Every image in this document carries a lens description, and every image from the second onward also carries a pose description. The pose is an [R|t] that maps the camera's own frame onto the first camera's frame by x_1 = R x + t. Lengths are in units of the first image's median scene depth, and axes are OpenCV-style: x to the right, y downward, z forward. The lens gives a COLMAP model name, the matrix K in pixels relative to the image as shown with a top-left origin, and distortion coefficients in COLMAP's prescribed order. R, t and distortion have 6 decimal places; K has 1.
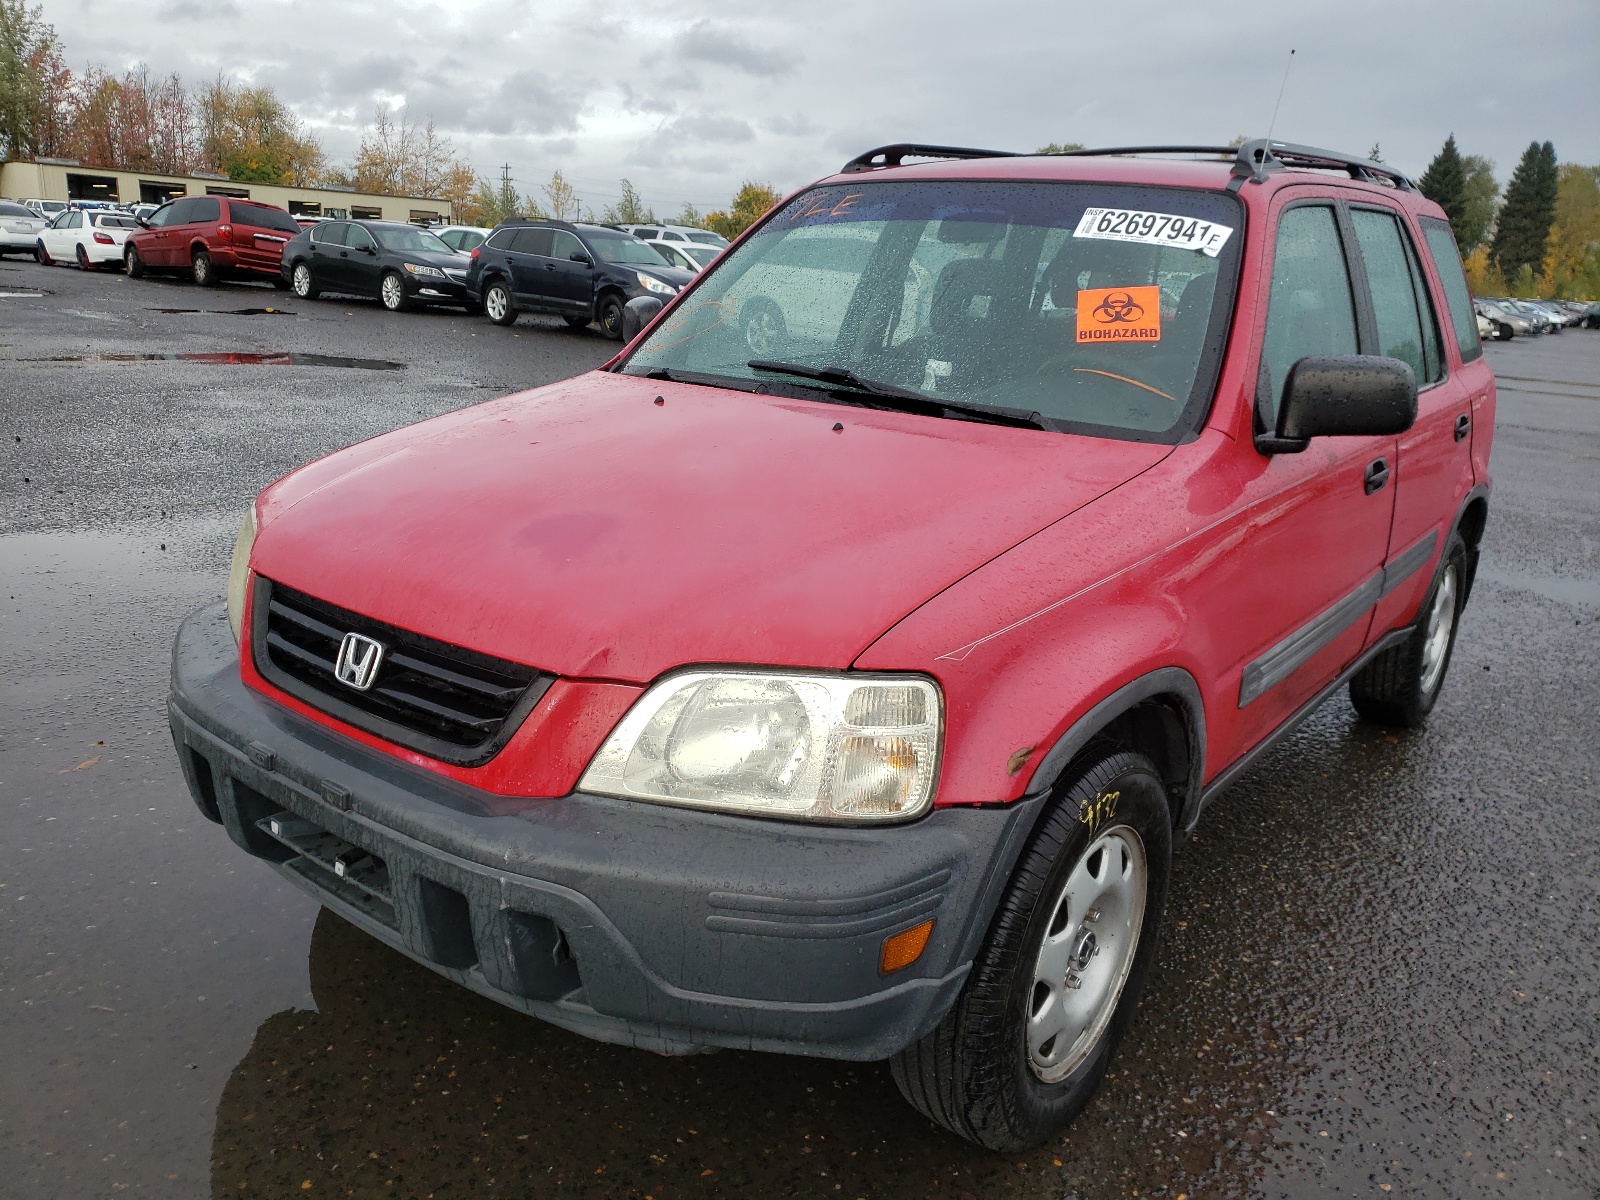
lens RADIAL K [[1246.4, 0, 798.9], [0, 1246.4, 592.0], [0, 0, 1]] dist [0.004126, 0.002818]
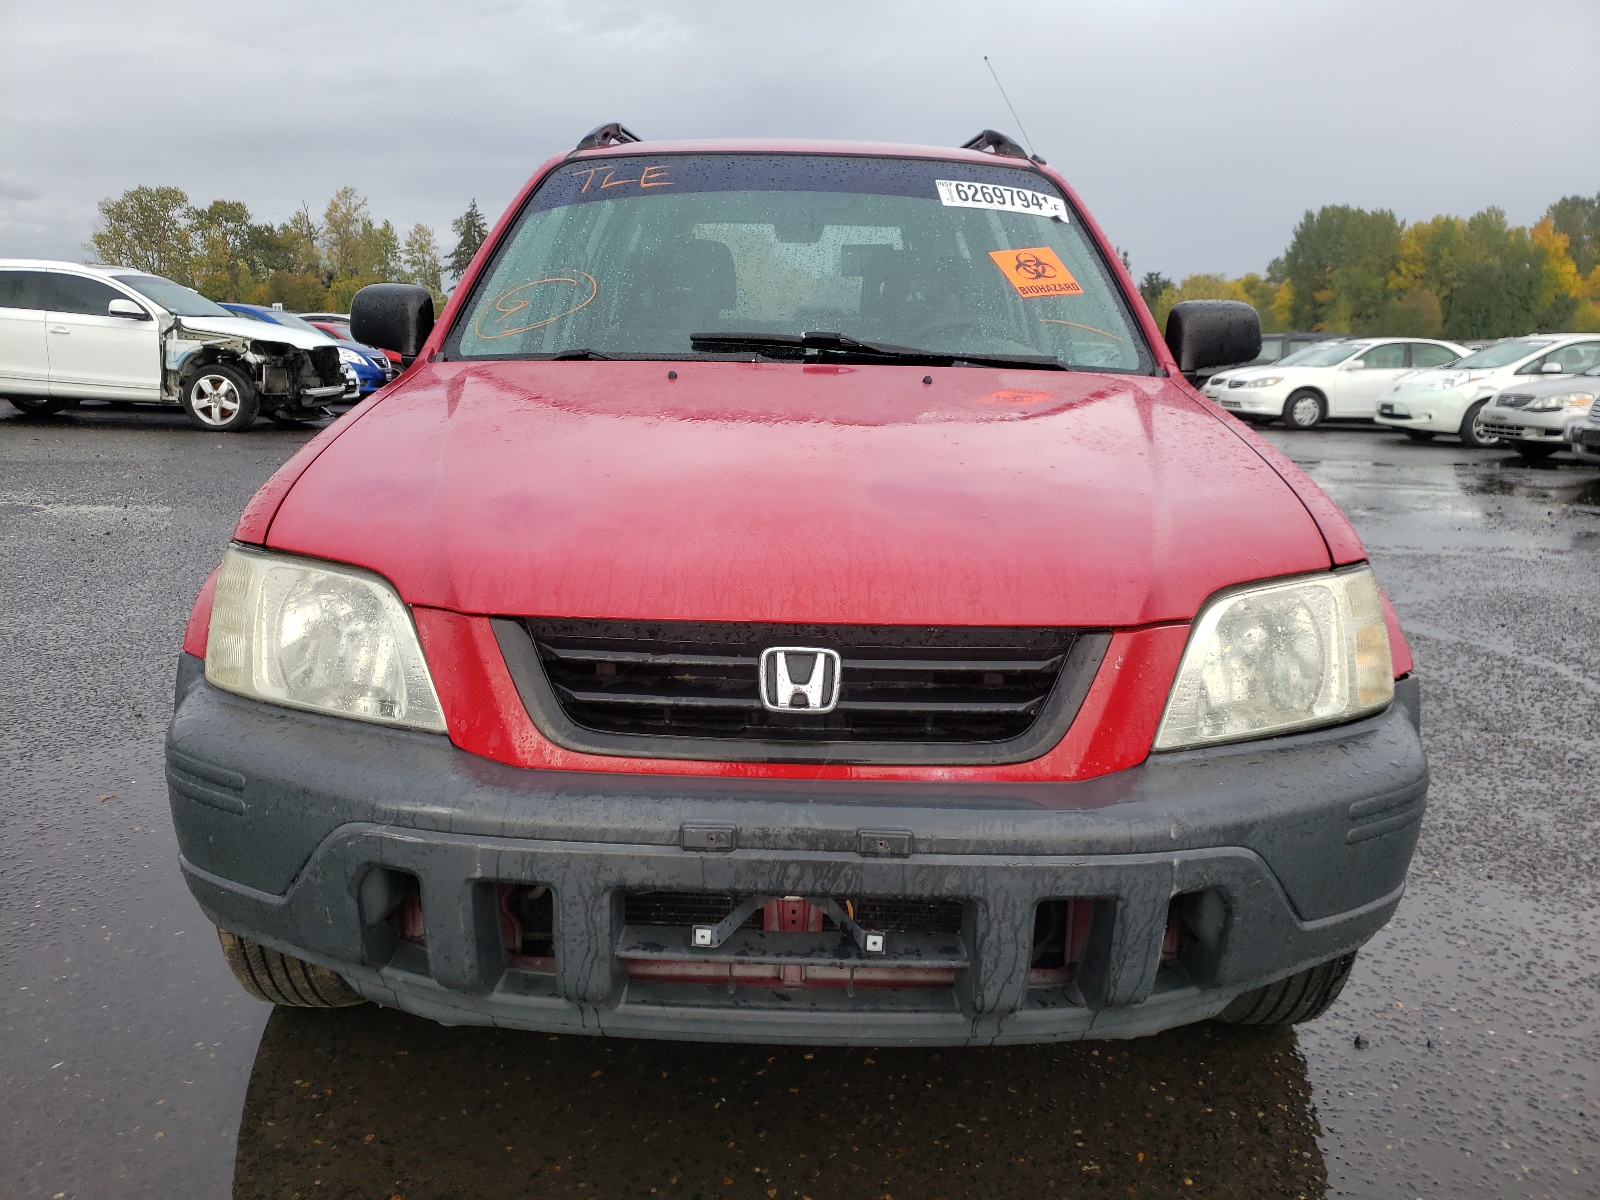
lens RADIAL K [[1246.4, 0, 801.0], [0, 1246.4, 595.4], [0, 0, 1]] dist [0.004126, 0.002818]
pose [[0.800594, -0.157061, 0.578257, -0.800133], [0.177188, 0.983933, 0.021931, -0.012703], [-0.572411, 0.084903, 0.815560, 0.376641]]
